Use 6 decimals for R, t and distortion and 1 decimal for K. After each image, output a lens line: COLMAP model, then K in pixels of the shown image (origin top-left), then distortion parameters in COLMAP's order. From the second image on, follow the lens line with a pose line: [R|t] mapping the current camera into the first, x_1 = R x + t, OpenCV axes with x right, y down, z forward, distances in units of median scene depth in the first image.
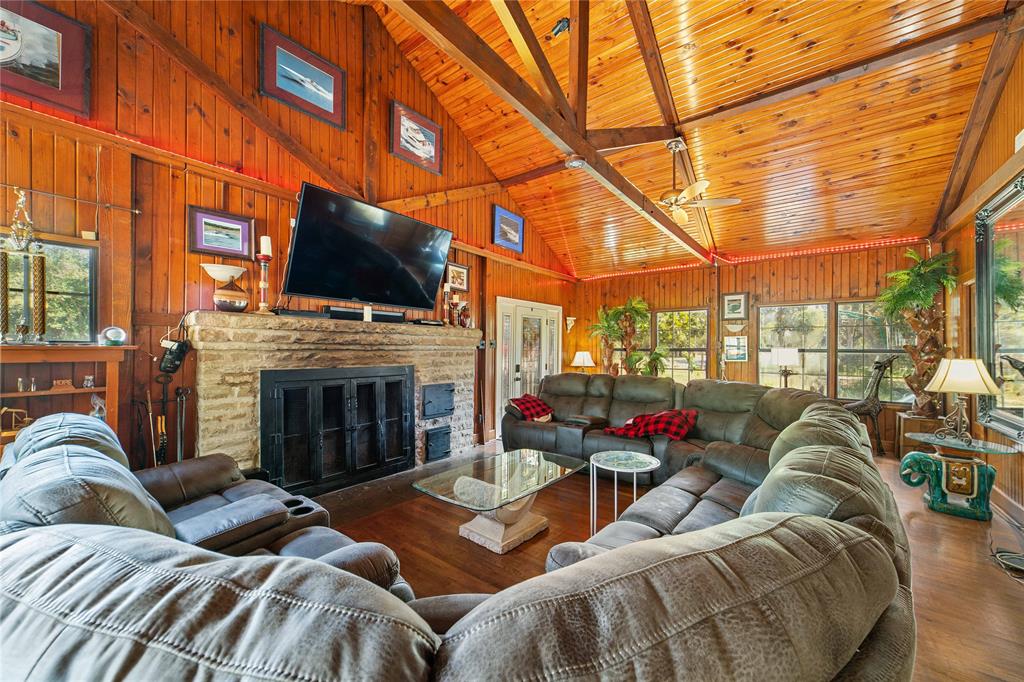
lens RADIAL K [[392.1, 0, 511.2], [0, 392.1, 346.7], [0, 0, 1]] dist [0.000911, 0.000996]
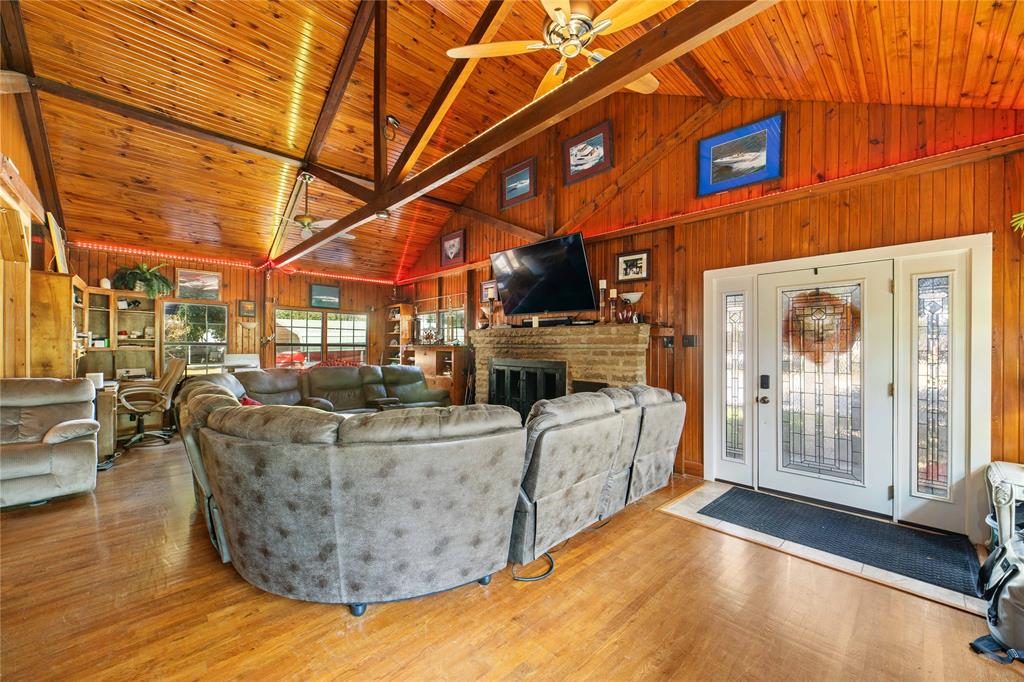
lens RADIAL K [[392.1, 0, 512.1], [0, 392.1, 346.5], [0, 0, 1]] dist [0.000911, 0.000996]
pose [[-0.145622, -0.006367, -0.989320, 0.872781], [-0.000276, 0.999980, -0.006395, 0.010056], [0.989340, -0.000658, -0.145621, 0.966708]]
